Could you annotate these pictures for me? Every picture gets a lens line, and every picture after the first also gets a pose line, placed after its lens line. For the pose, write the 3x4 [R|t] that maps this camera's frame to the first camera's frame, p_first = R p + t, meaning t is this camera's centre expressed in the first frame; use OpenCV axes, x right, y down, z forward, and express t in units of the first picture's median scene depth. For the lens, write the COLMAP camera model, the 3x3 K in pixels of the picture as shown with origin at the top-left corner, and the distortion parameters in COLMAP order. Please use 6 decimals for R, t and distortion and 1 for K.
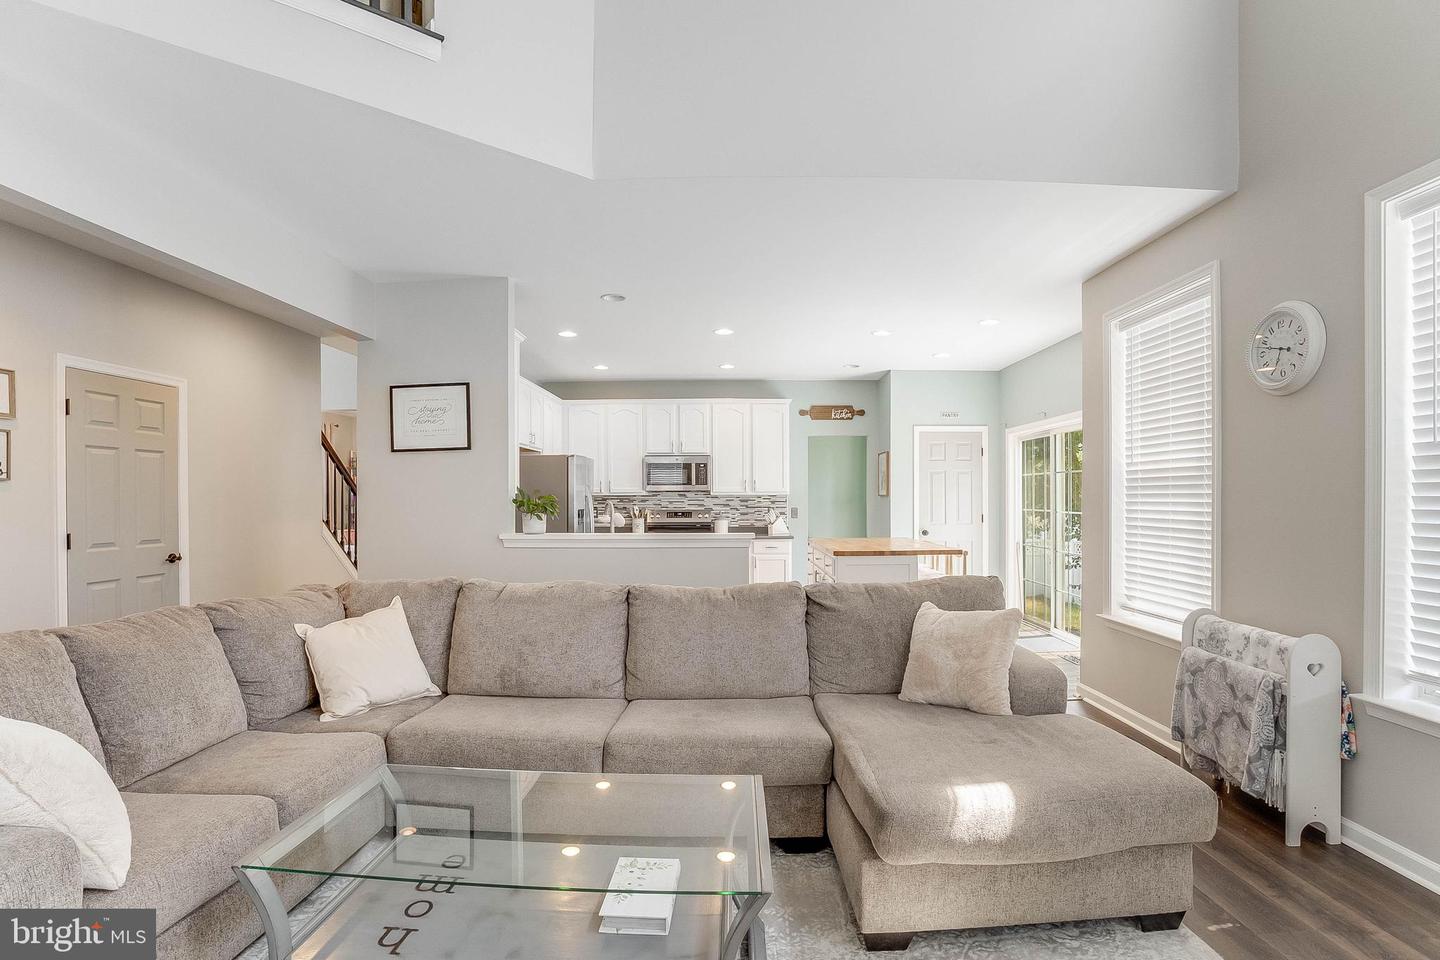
lens RADIAL K [[687.8, 0, 722.8], [0, 687.8, 497.1], [0, 0, 1]] dist [-0.120078, 0.039475]
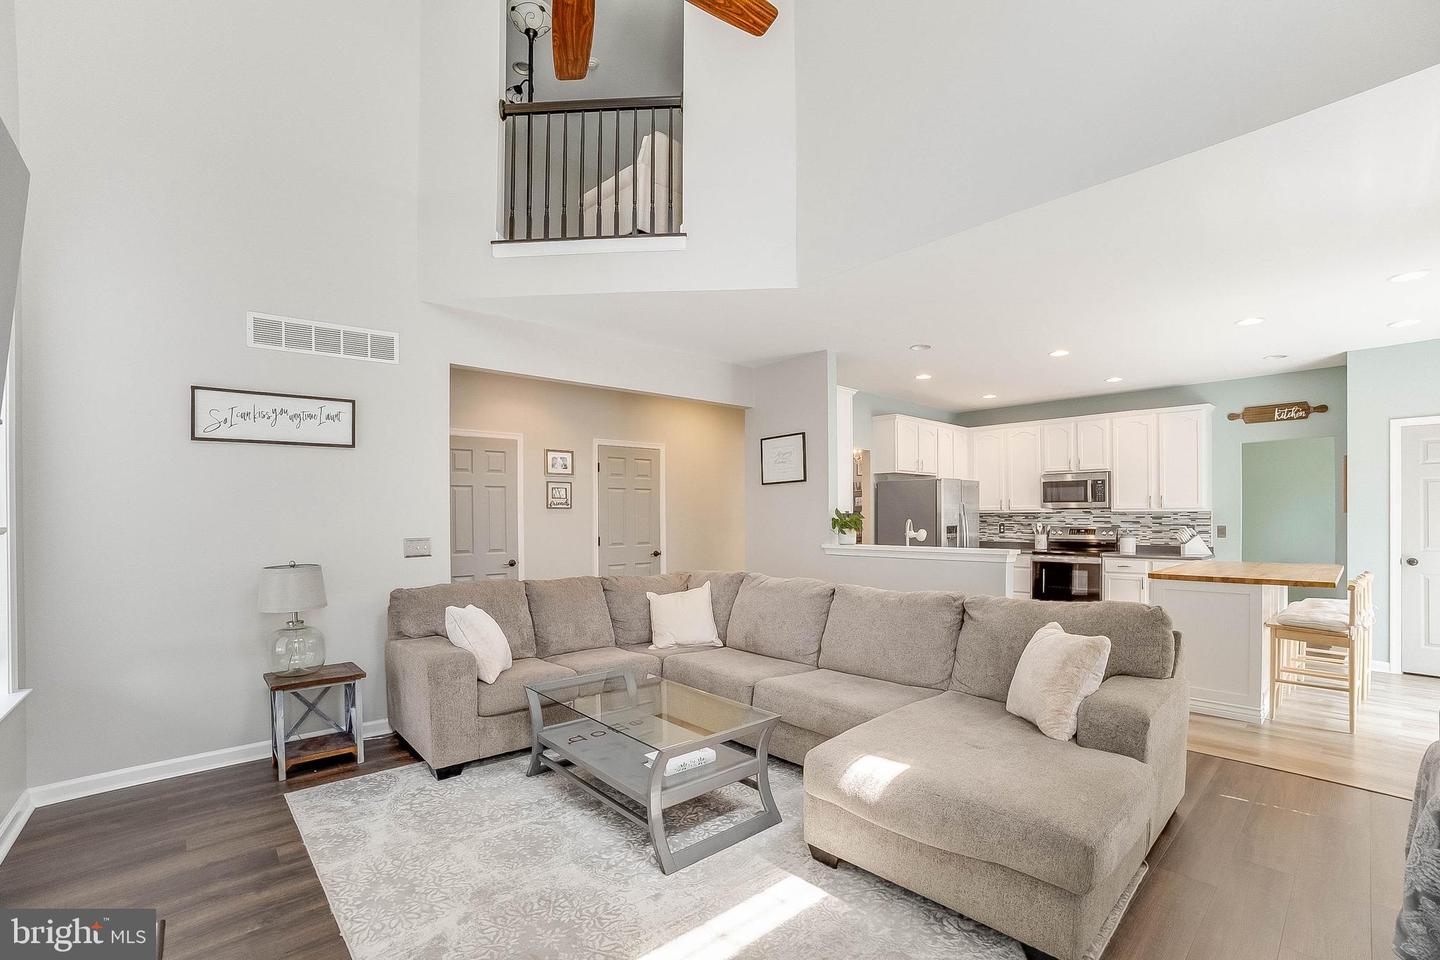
lens RADIAL K [[640.8, 0, 725.5], [0, 640.8, 498.5], [0, 0, 1]] dist [-0.080146, 0.034726]
pose [[0.691720, -0.018846, -0.721920, 0.246483], [0.003898, 0.999742, -0.022363, -0.004473], [0.722156, 0.012655, 0.691615, -0.005782]]
